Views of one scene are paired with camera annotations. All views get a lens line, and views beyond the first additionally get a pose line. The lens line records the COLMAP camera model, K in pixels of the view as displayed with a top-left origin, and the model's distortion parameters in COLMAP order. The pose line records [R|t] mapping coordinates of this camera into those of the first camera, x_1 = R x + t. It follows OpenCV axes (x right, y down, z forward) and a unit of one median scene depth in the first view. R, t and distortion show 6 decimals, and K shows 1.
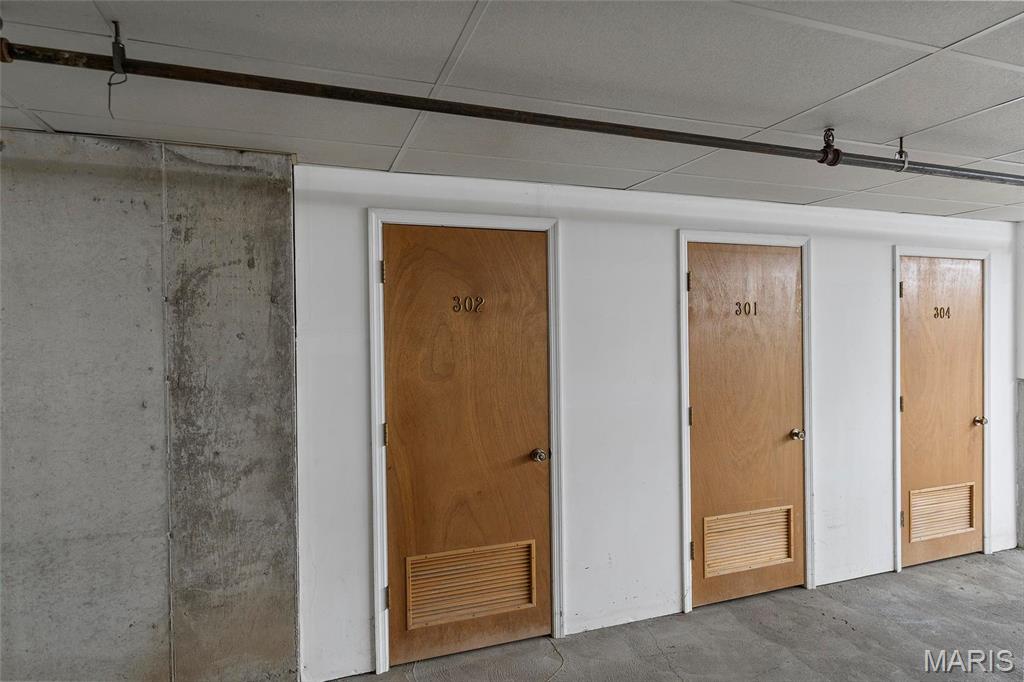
lens RADIAL K [[569.3, 0, 512.0], [0, 569.3, 341.0], [0, 0, 1]] dist [0.000238, 0.000020]
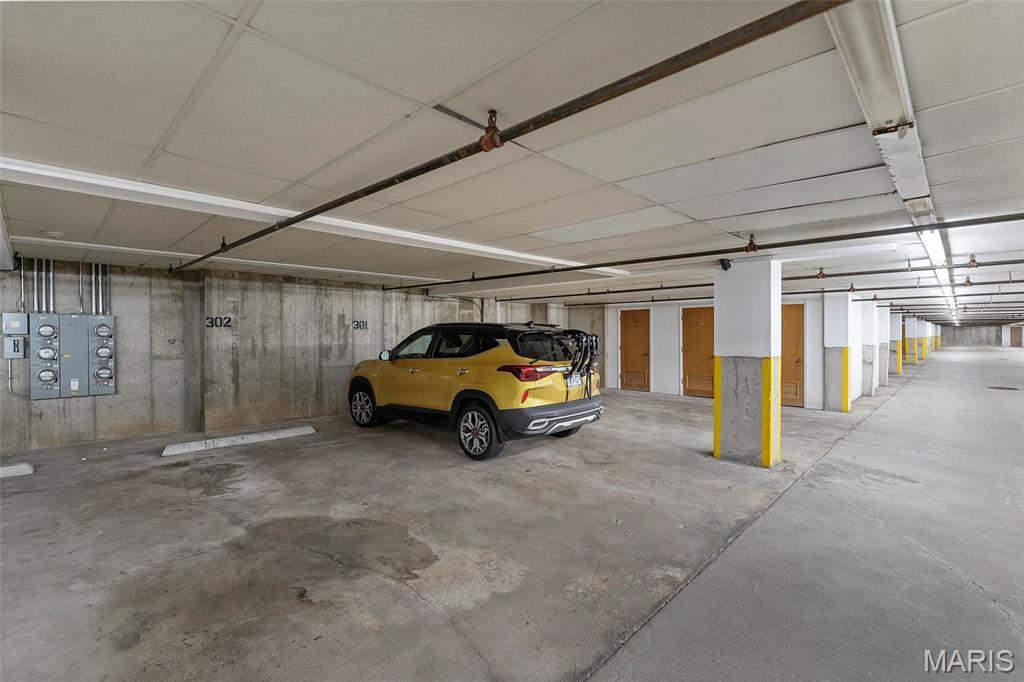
lens RADIAL K [[464.4, 0, 512.0], [0, 464.4, 341.0], [0, 0, 1]] dist [-0.000001, -0.000003]
pose [[0.440689, 0.022520, -0.897377, 3.499846], [-0.012513, 0.999742, 0.018944, 0.023795], [0.897573, 0.002881, 0.440857, -2.043560]]
